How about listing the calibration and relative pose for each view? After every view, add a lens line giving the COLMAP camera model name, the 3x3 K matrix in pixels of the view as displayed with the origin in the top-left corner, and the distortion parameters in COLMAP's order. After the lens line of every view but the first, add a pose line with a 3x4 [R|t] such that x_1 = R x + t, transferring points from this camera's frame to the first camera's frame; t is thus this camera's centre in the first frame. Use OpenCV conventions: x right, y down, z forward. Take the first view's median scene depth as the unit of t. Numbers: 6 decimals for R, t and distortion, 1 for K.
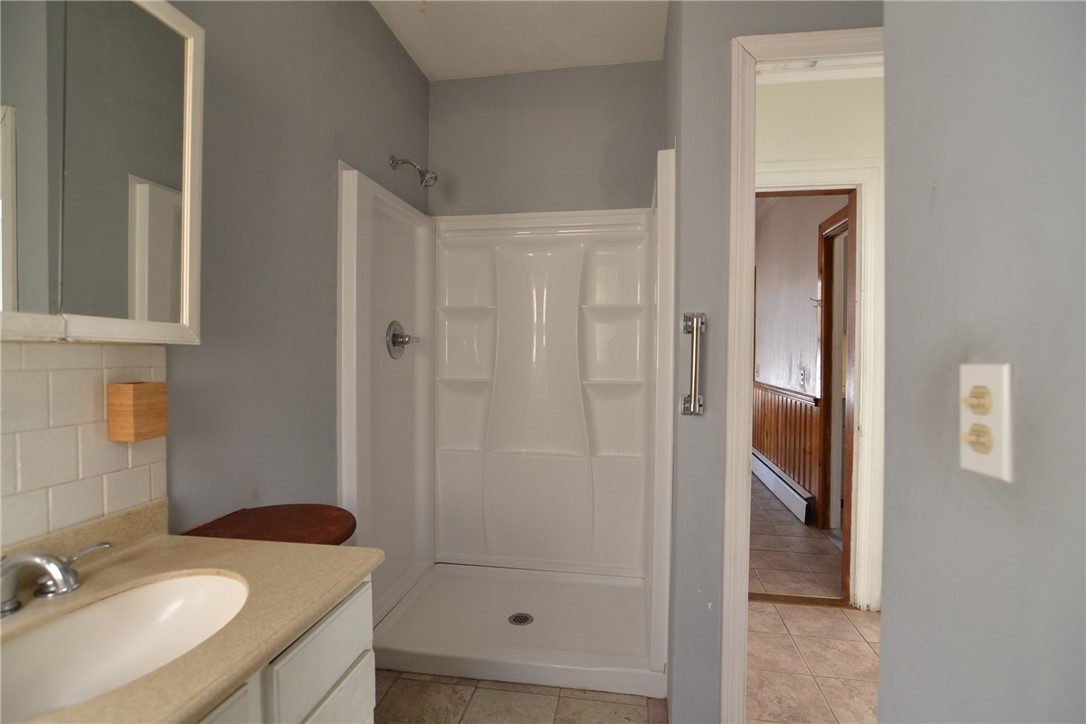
lens RADIAL K [[539.7, 0, 537.3], [0, 539.7, 365.3], [0, 0, 1]] dist [-0.032185, 0.010133]
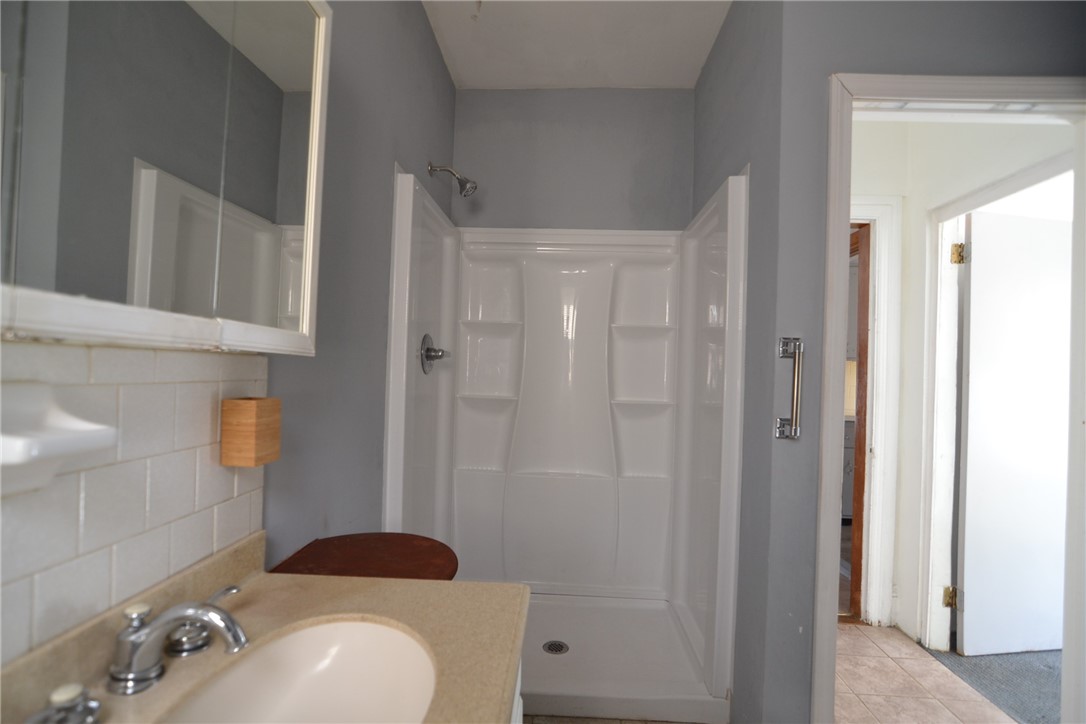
lens RADIAL K [[539.7, 0, 537.3], [0, 539.7, 365.3], [0, 0, 1]] dist [-0.032185, 0.010133]
pose [[0.992585, 0.025642, 0.118817, -0.232468], [-0.022116, 0.999278, -0.030901, -0.002764], [-0.119524, 0.028044, 0.992435, 0.043822]]
